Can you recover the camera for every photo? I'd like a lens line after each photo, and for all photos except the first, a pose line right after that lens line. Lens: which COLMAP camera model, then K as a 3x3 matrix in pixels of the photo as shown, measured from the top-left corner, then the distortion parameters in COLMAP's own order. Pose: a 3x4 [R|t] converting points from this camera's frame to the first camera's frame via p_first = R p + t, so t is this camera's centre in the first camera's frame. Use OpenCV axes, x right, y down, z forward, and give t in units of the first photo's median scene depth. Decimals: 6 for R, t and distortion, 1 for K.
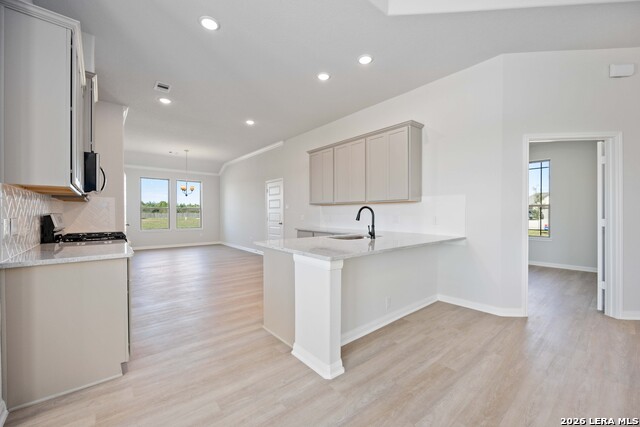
lens RADIAL K [[256.7, 0, 321.8], [0, 256.7, 215.4], [0, 0, 1]] dist [-0.001216, -0.001028]
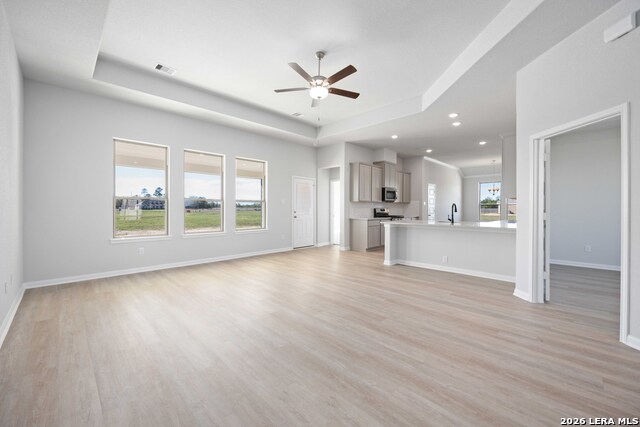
lens RADIAL K [[256.7, 0, 320.0], [0, 256.7, 210.6], [0, 0, 1]] dist [-0.001216, -0.001028]
pose [[0.084420, 0.011034, -0.996369, 1.712369], [-0.012375, 0.999873, 0.010024, 0.003036], [0.996353, 0.011484, 0.084545, 0.009384]]
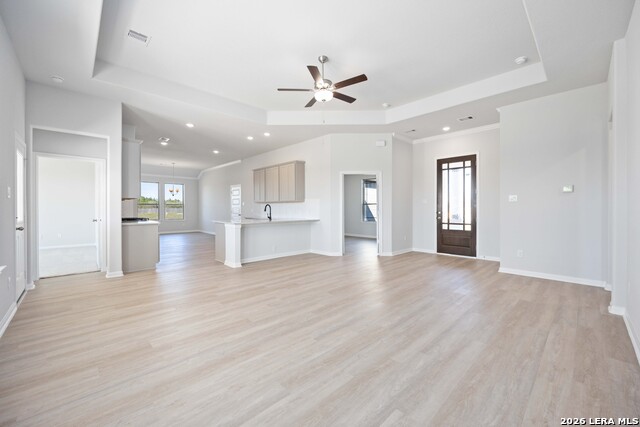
lens RADIAL K [[256.7, 0, 322.4], [0, 256.7, 210.4], [0, 0, 1]] dist [-0.001216, -0.001028]
pose [[0.998097, -0.000370, 0.061660, 0.477352], [0.000435, 0.999999, -0.001037, 0.015424], [-0.061659, 0.001061, 0.998097, -1.079525]]
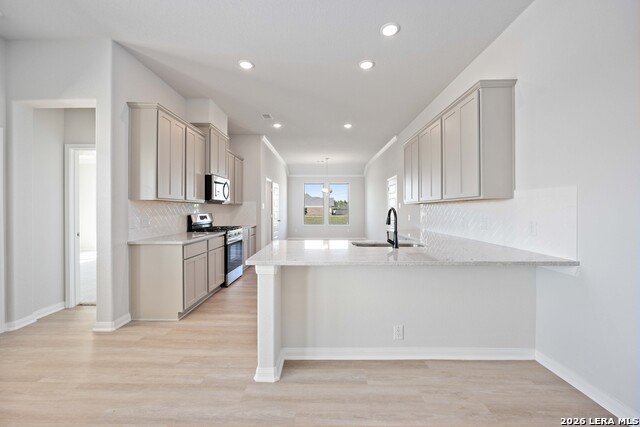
lens RADIAL K [[256.7, 0, 321.3], [0, 256.7, 209.3], [0, 0, 1]] dist [-0.001216, -0.001028]
pose [[0.756276, -0.002111, -0.654250, 0.530101], [-0.004665, 0.999952, -0.008620, -0.021470], [0.654236, 0.009571, 0.756229, 0.232186]]
